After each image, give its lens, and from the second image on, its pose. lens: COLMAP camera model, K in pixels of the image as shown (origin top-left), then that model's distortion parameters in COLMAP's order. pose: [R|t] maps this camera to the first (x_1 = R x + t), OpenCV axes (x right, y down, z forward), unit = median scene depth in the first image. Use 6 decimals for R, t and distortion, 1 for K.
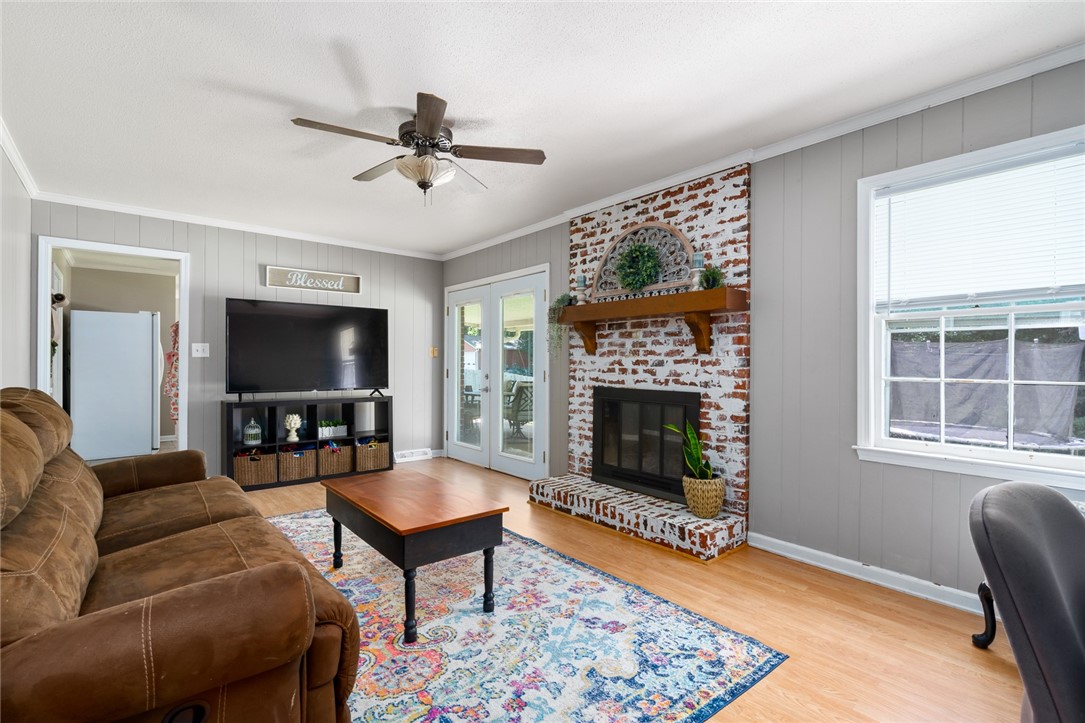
lens RADIAL K [[501.2, 0, 544.6], [0, 501.2, 372.3], [0, 0, 1]] dist [-0.001253, 0.000070]
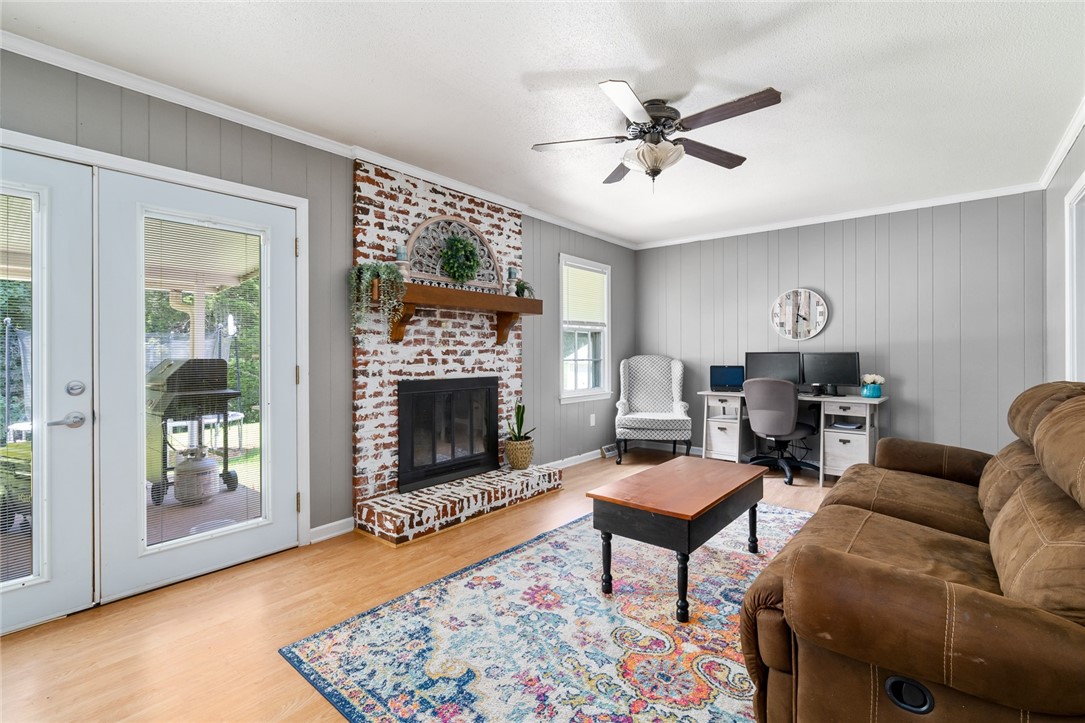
lens RADIAL K [[498.5, 0, 537.6], [0, 498.5, 361.6], [0, 0, 1]] dist [-0.002302, 0.000482]
pose [[-0.176122, -0.020136, 0.984162, -0.850034], [0.021561, 0.999472, 0.024308, -0.021946], [-0.984132, 0.025500, -0.175595, 1.025110]]
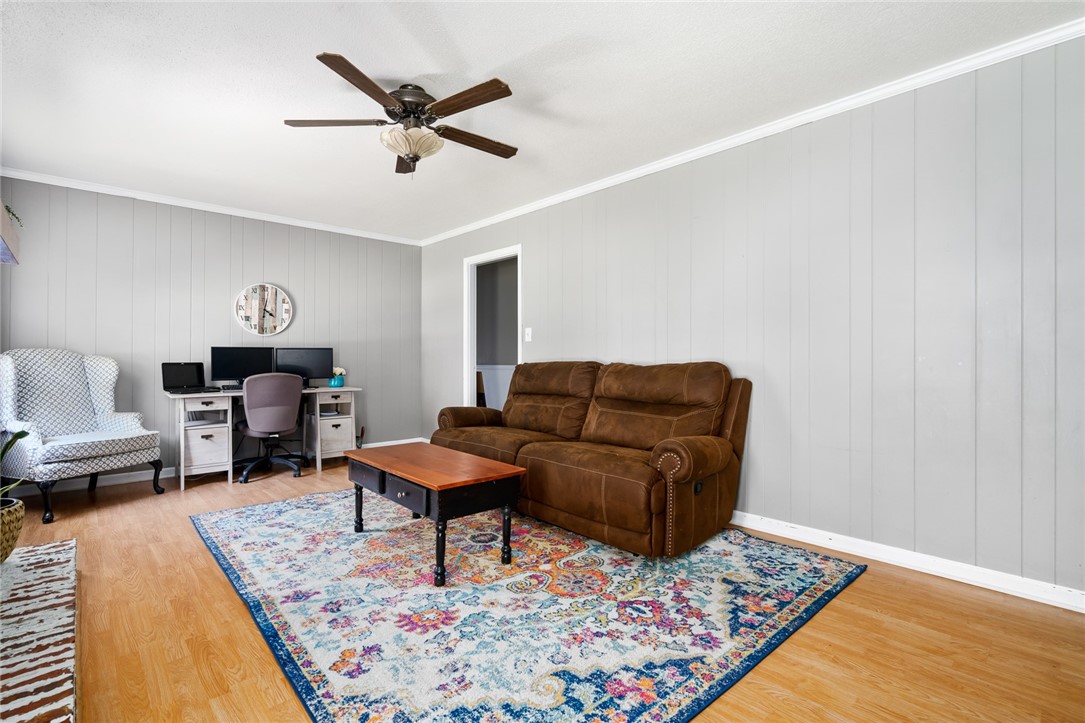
lens RADIAL K [[498.5, 0, 537.6], [0, 498.5, 361.6], [0, 0, 1]] dist [-0.002302, 0.000482]
pose [[-0.999222, -0.003986, -0.039249, -0.330344], [-0.005055, 0.999618, 0.027180, -0.002334], [0.039125, 0.027357, -0.998860, 1.451757]]
